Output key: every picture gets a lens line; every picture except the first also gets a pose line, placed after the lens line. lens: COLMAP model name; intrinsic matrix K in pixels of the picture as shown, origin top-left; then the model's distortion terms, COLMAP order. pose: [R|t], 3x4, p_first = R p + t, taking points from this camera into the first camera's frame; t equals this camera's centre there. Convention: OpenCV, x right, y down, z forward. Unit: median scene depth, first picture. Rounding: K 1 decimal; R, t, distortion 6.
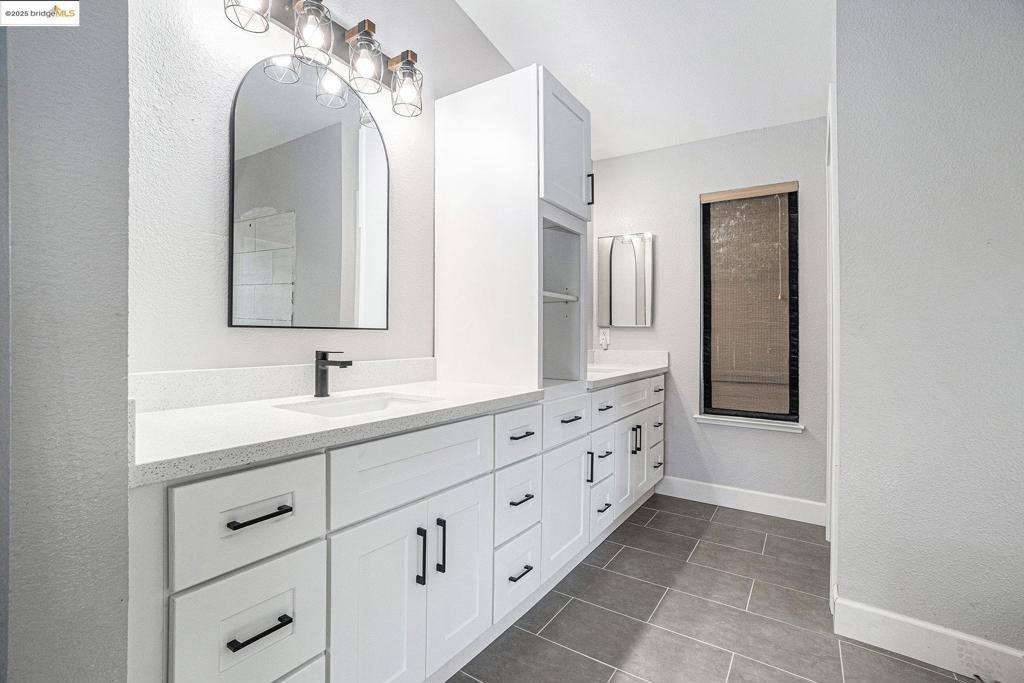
lens RADIAL K [[455.6, 0, 502.5], [0, 455.6, 336.7], [0, 0, 1]] dist [-0.058461, 0.011912]
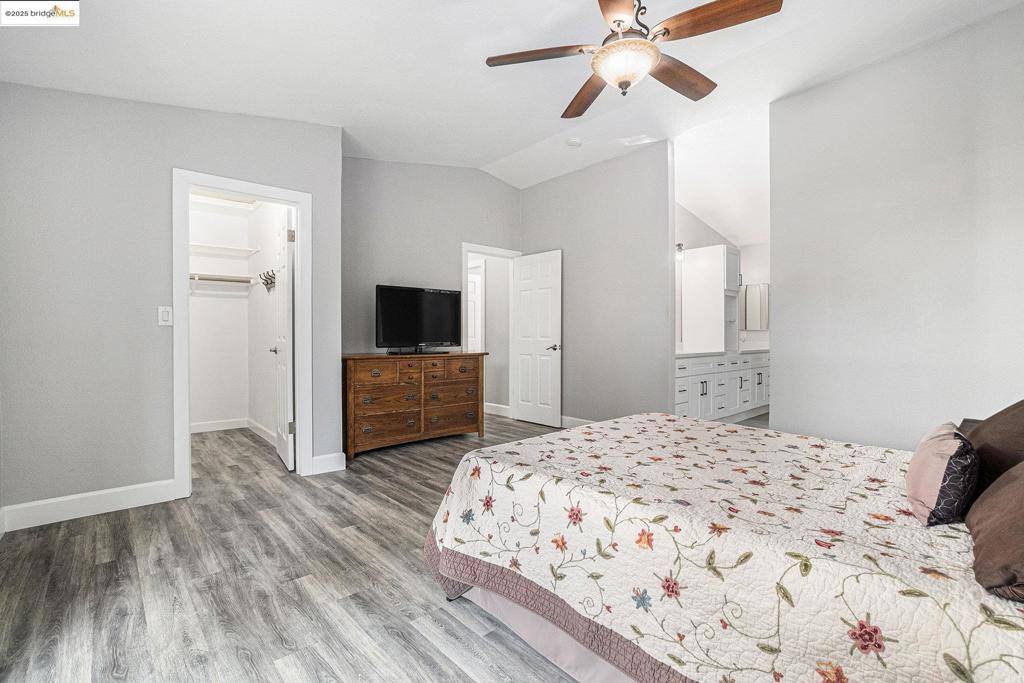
lens RADIAL K [[455.6, 0, 502.5], [0, 455.6, 336.7], [0, 0, 1]] dist [-0.058461, 0.011912]
pose [[0.966545, -0.008585, -0.256354, -0.391524], [0.007195, 0.999954, -0.006361, 0.018432], [0.256396, 0.004304, 0.966562, -1.542768]]
